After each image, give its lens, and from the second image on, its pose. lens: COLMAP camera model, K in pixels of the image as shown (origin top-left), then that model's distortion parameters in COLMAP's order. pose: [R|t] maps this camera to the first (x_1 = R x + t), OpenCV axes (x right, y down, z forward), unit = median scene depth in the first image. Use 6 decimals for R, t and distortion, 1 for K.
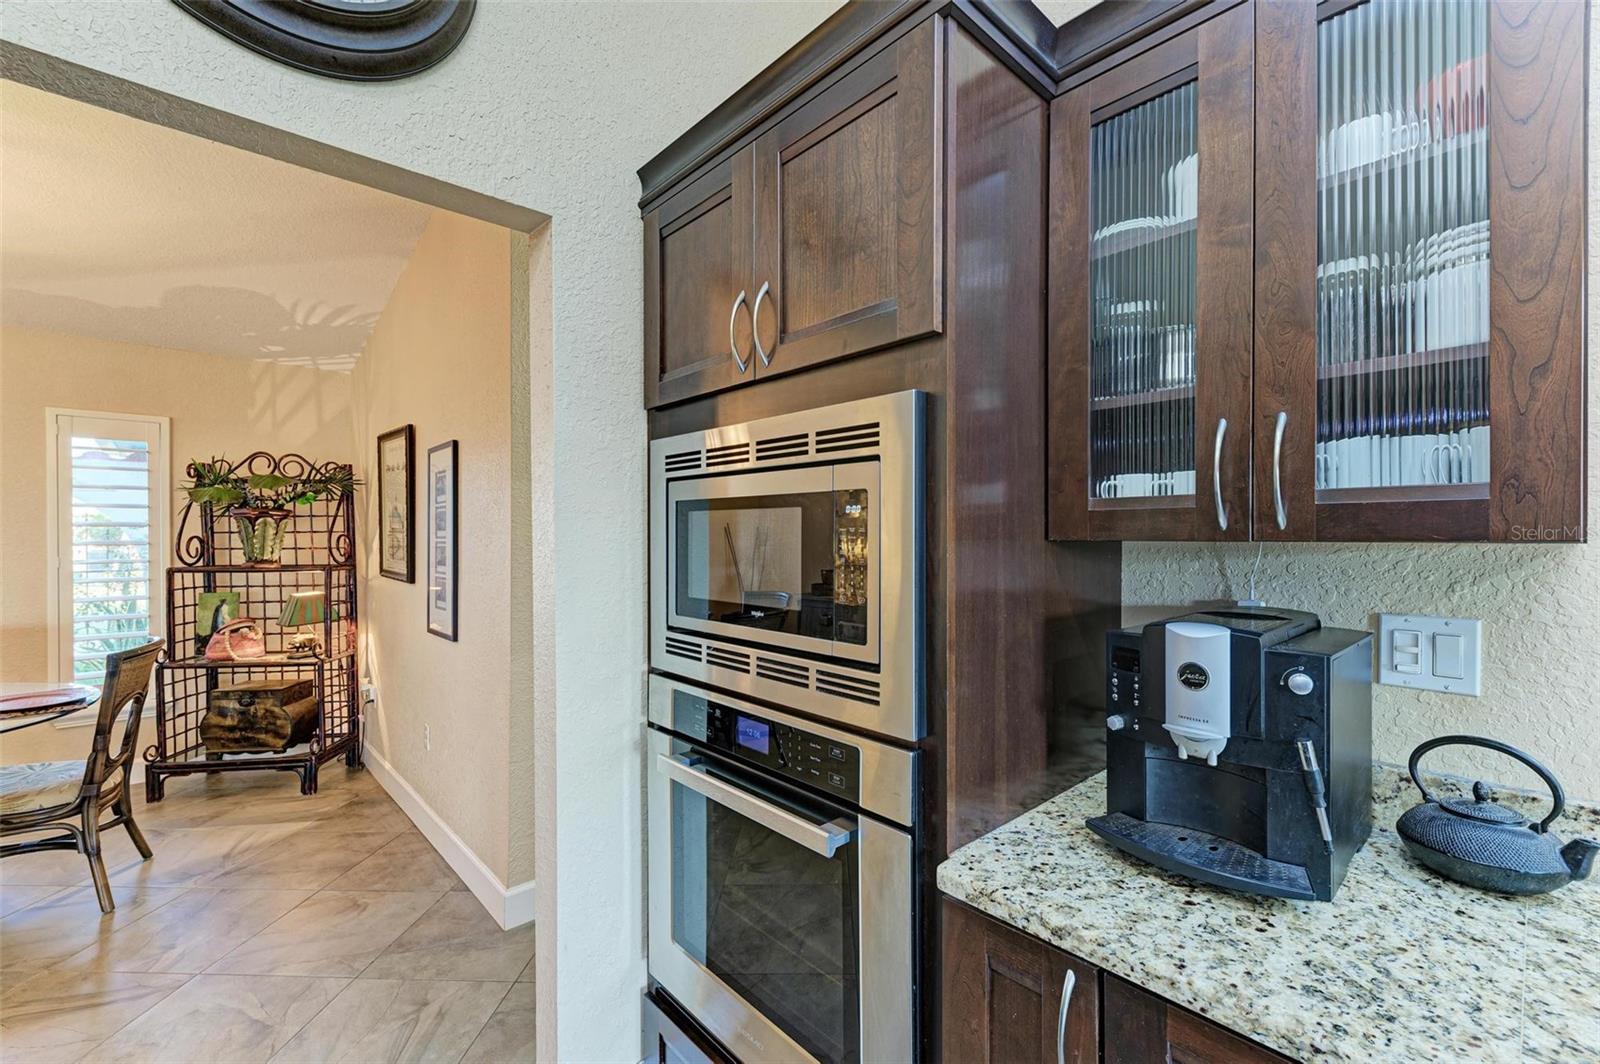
lens RADIAL K [[672.8, 0, 802.7], [0, 672.8, 537.6], [0, 0, 1]] dist [0.025251, -0.010340]
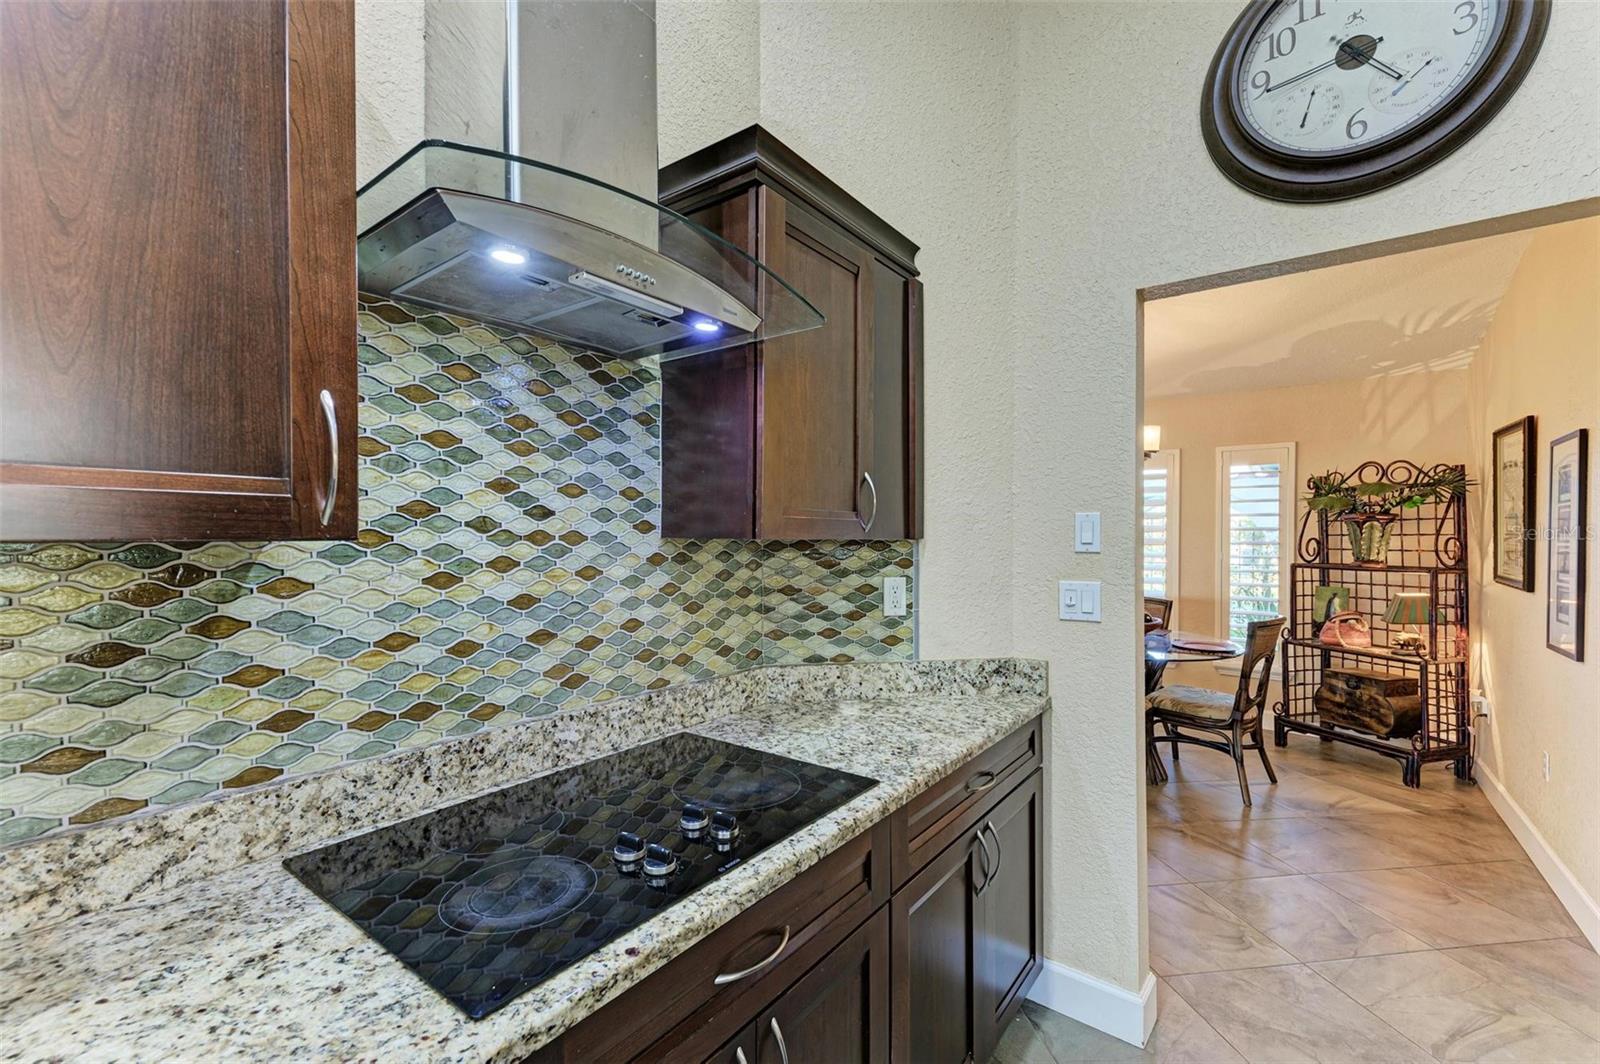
lens RADIAL K [[672.8, 0, 802.7], [0, 672.8, 537.6], [0, 0, 1]] dist [0.025251, -0.010340]
pose [[0.185492, 0.006181, -0.982626, 0.119000], [-0.009456, 0.999945, 0.004505, 0.000209], [0.982600, 0.008456, 0.185541, -0.104729]]
